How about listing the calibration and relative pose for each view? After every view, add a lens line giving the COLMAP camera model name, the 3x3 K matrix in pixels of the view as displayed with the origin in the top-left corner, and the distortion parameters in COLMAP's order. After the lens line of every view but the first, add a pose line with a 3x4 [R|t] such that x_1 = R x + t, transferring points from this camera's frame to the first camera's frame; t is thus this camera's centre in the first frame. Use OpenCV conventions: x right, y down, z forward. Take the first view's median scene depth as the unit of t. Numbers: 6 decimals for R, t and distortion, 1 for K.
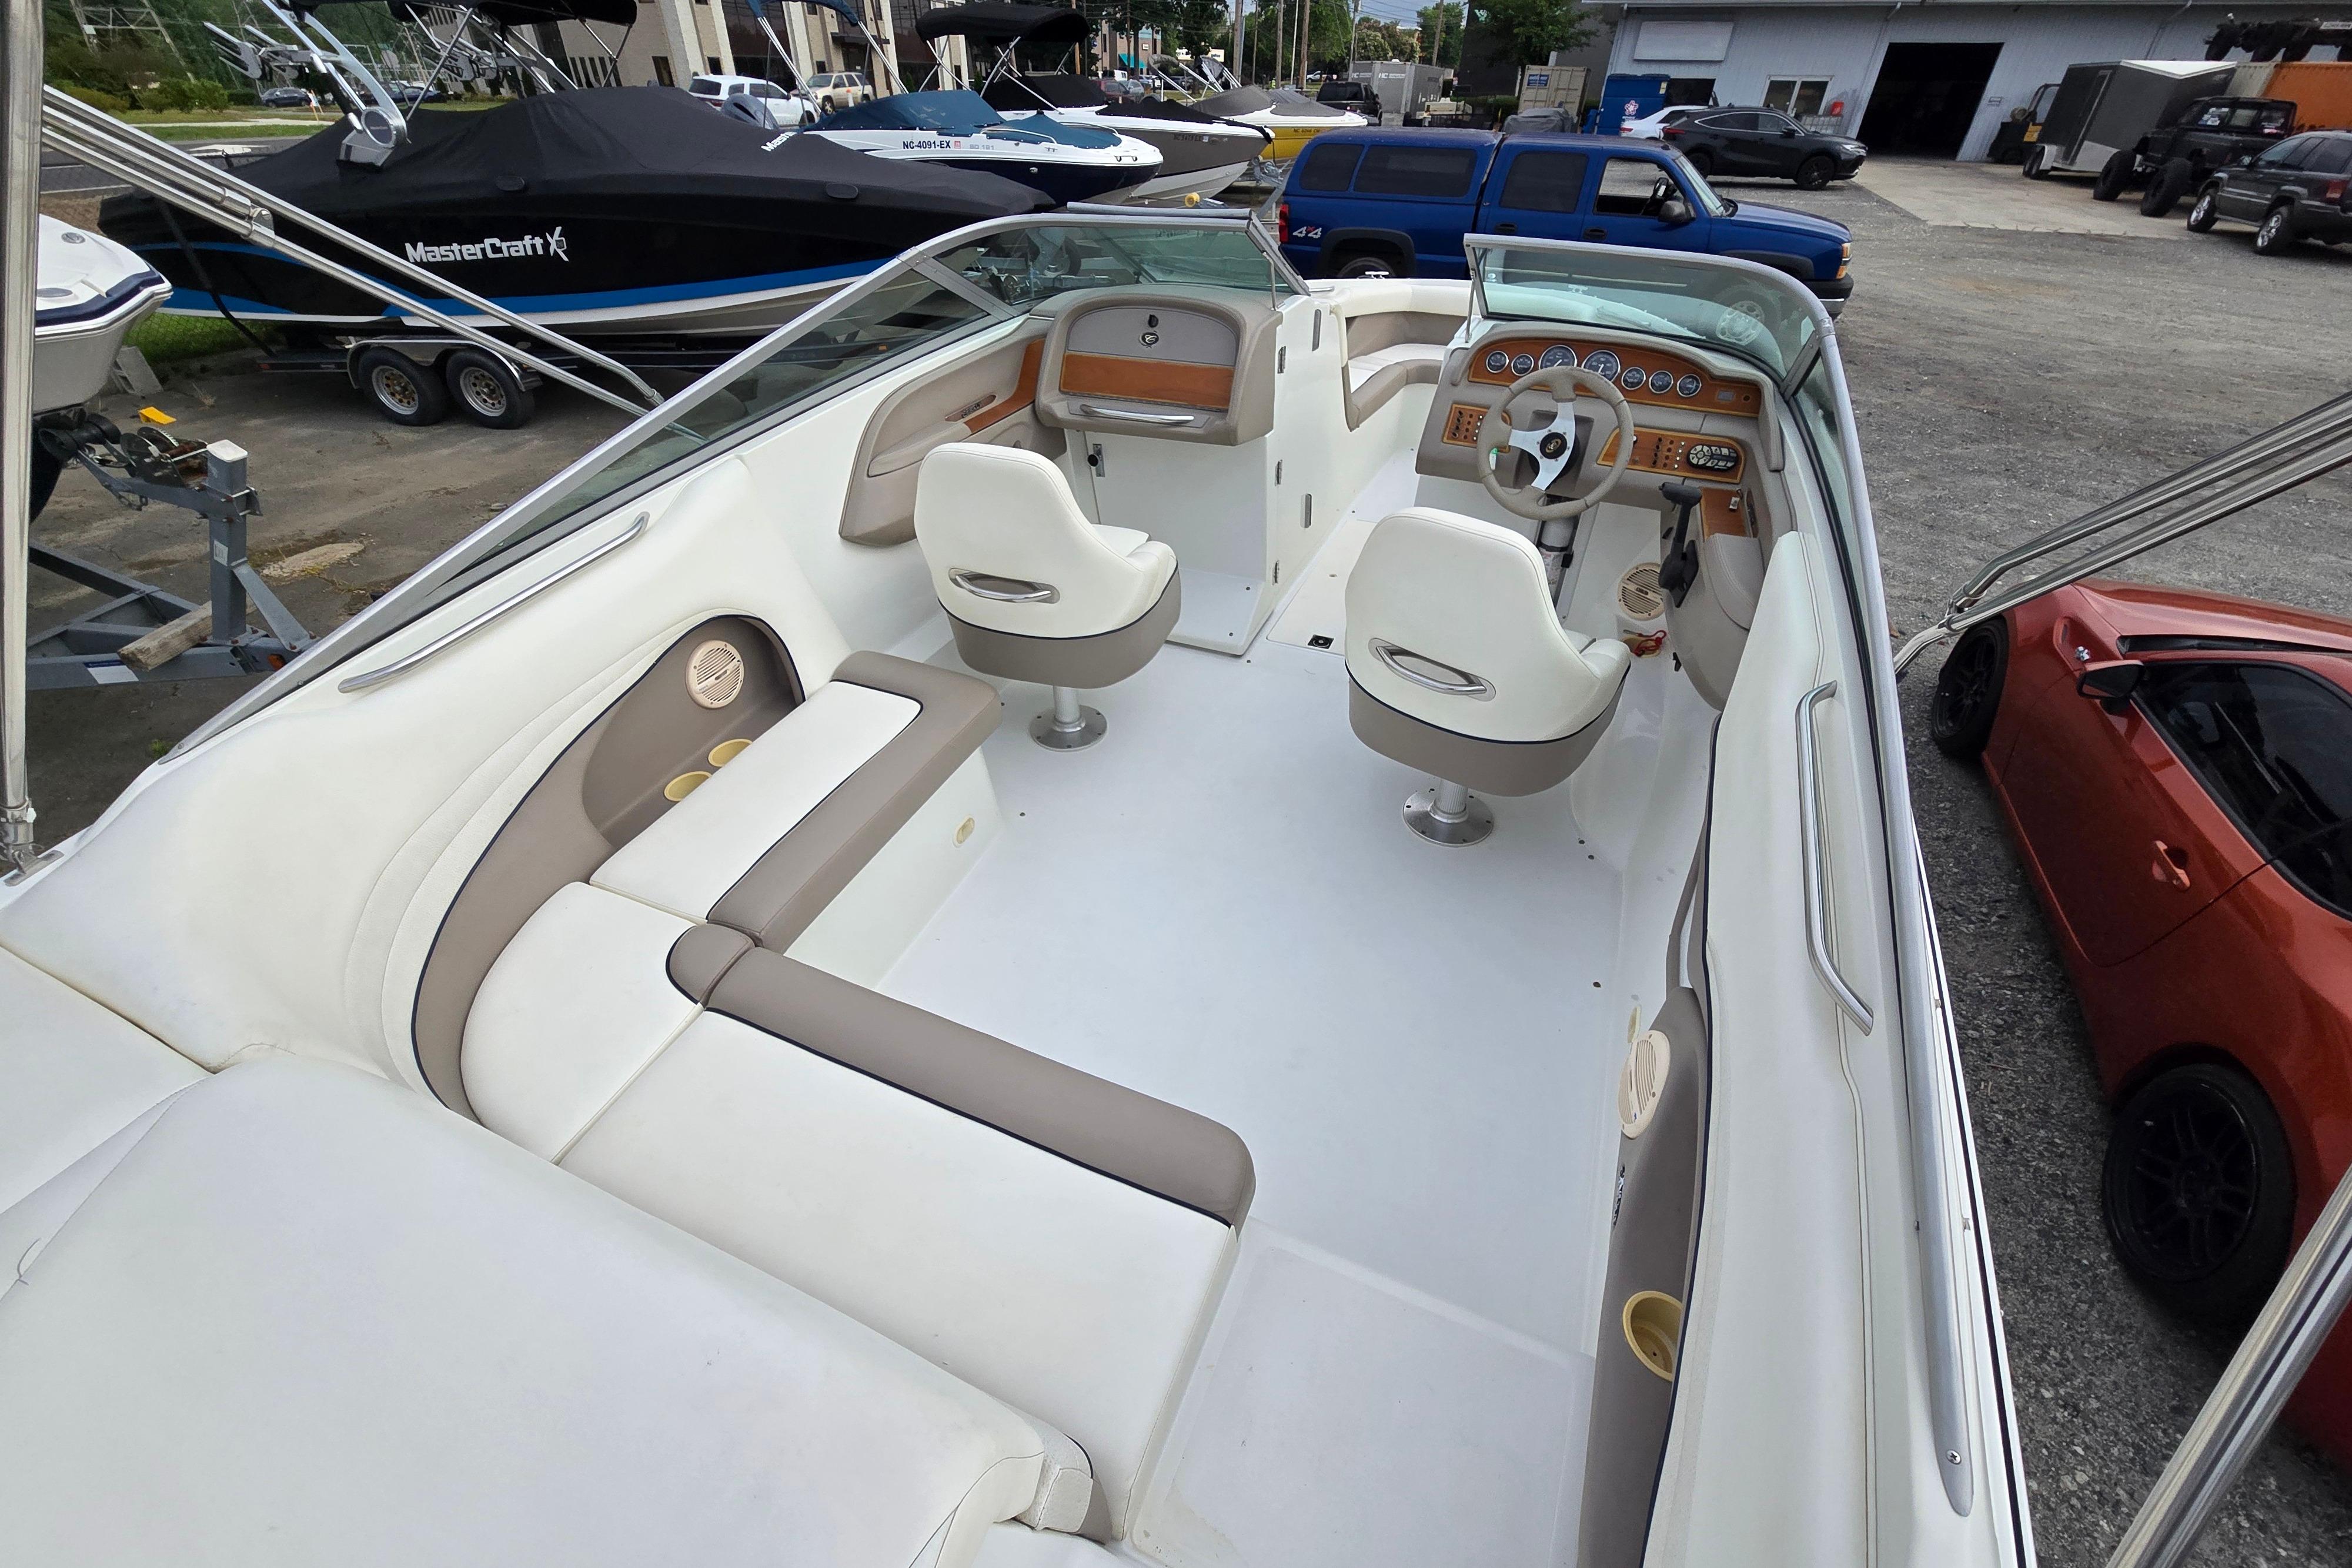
lens RADIAL K [[982.1, 0, 1163.8], [0, 982.1, 773.8], [0, 0, 1]] dist [0.002036, -0.000937]
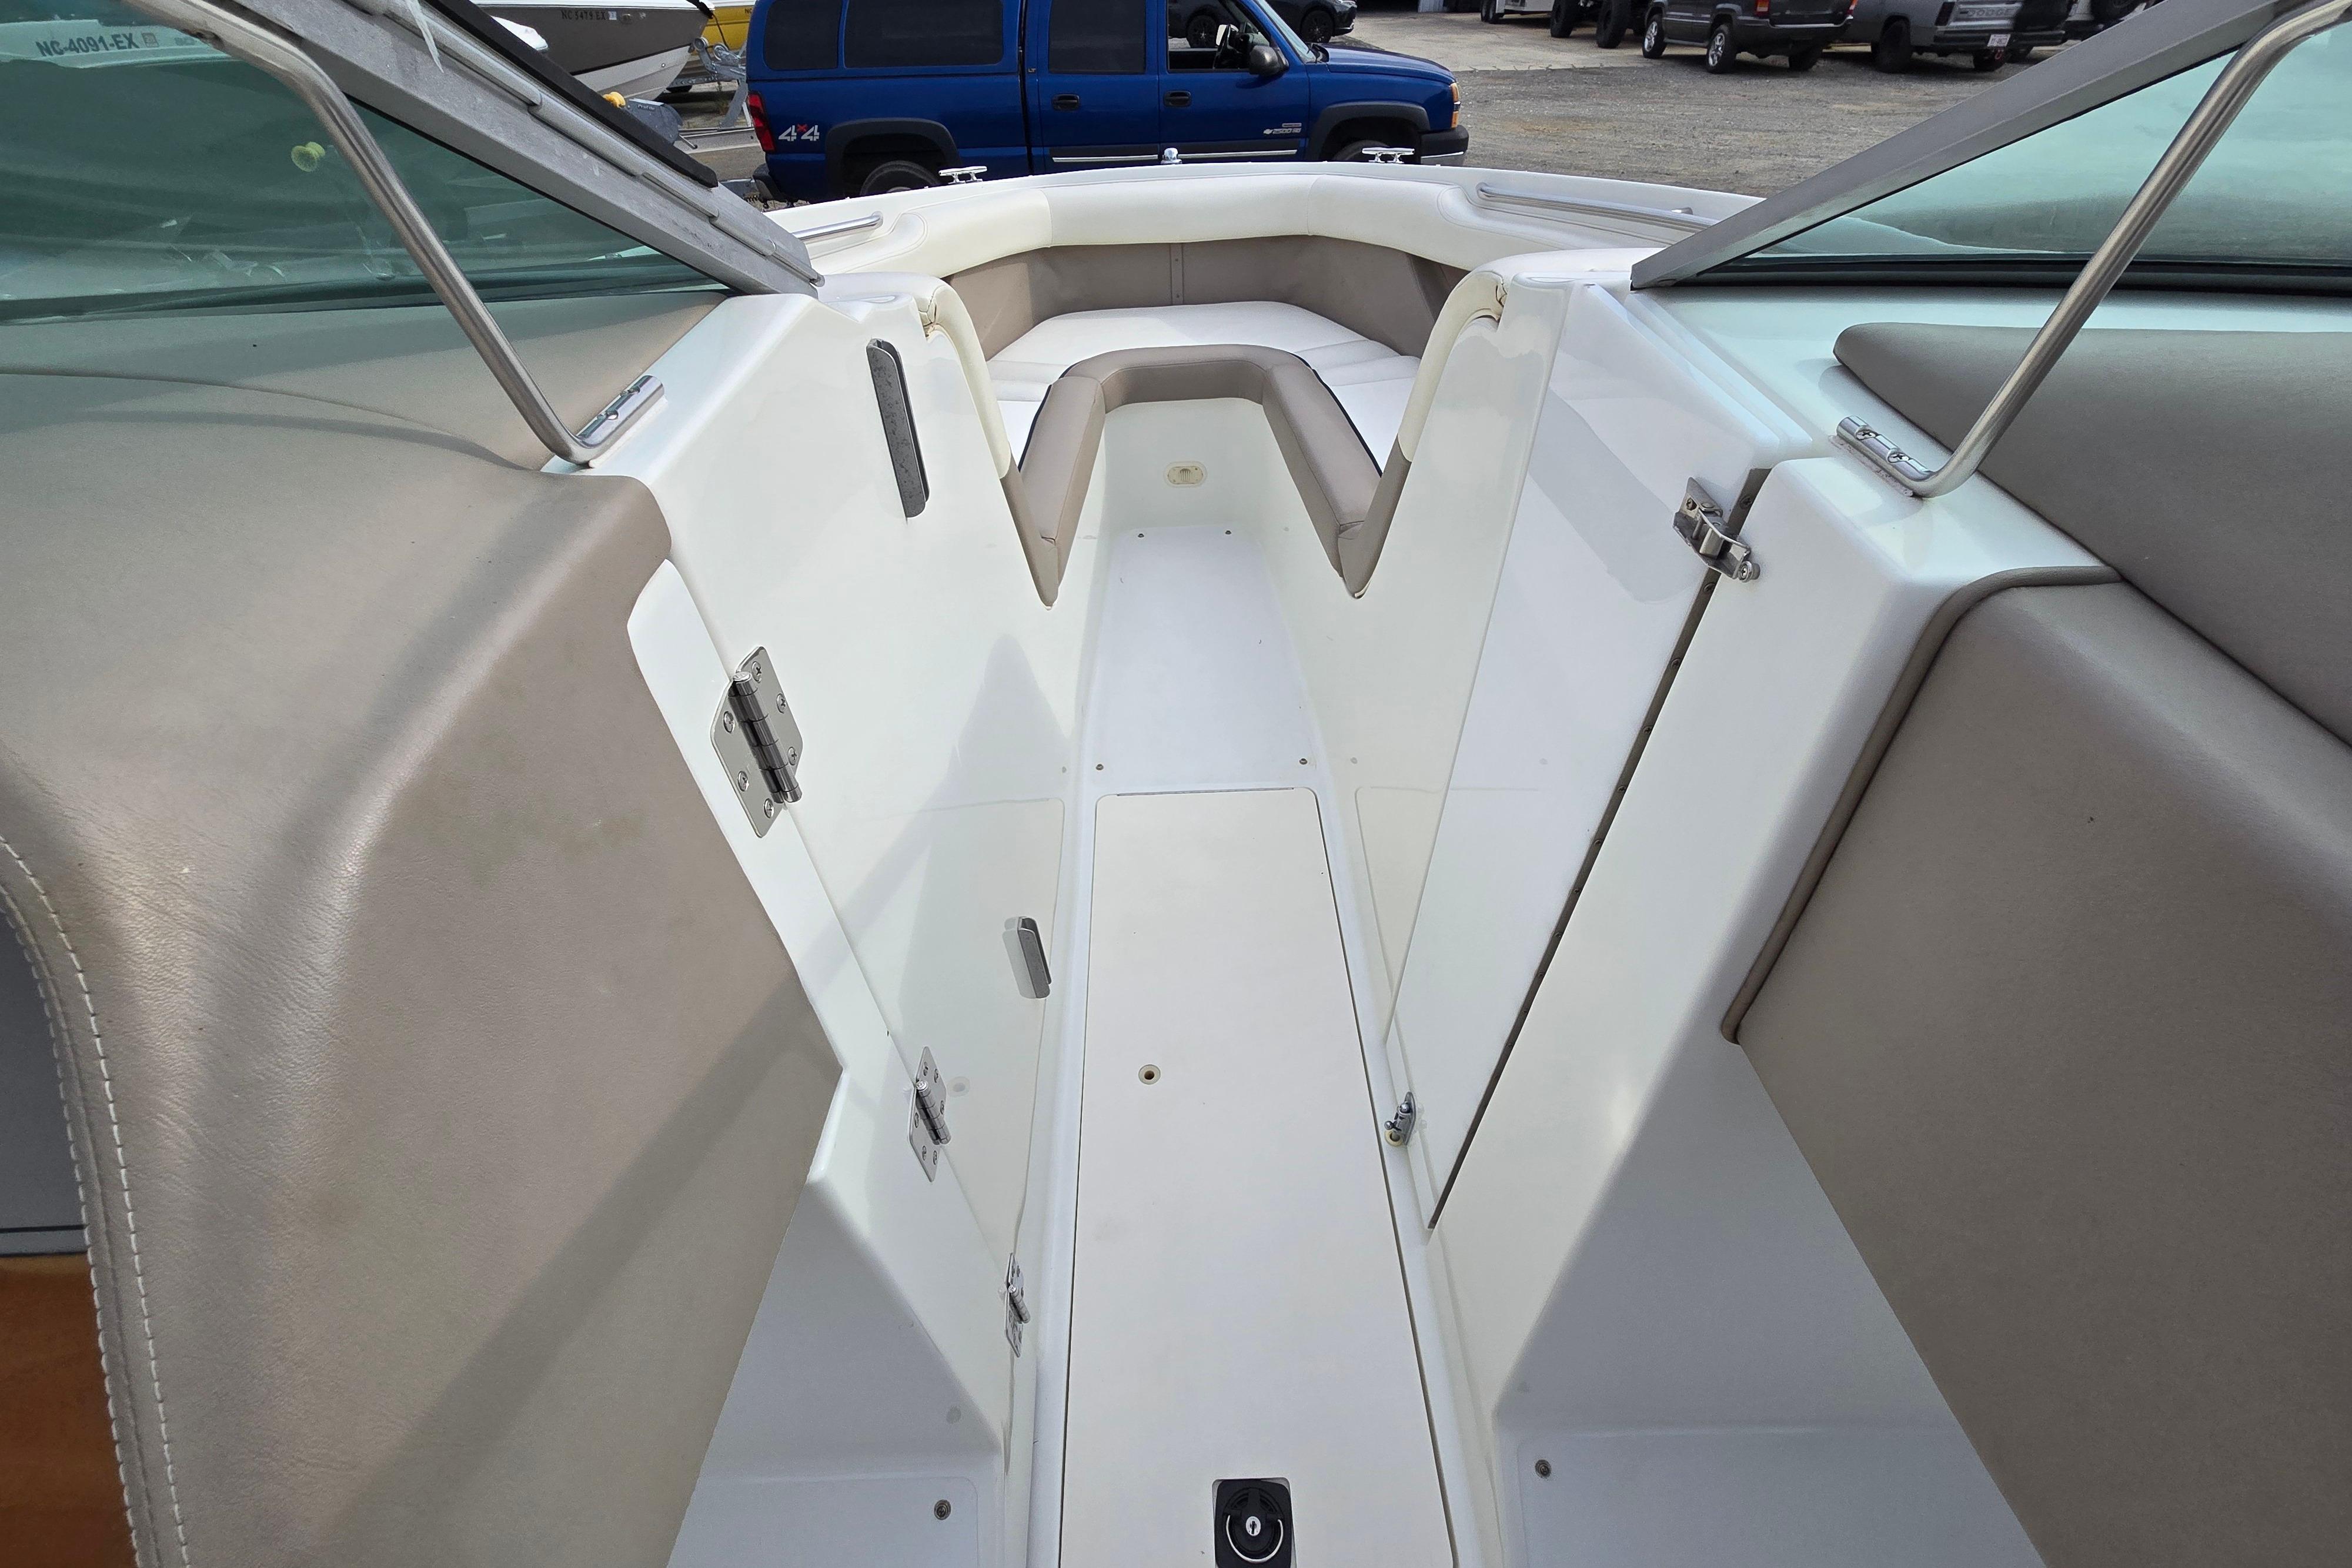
lens RADIAL K [[963.2, 0, 1171.0], [0, 963.2, 776.7], [0, 0, 1]] dist [0.003389, -0.000127]
pose [[0.904229, -0.299246, 0.304669, 0.090688], [0.274247, 0.953779, 0.122861, -0.290315], [-0.327352, -0.027540, 0.944501, 0.579887]]
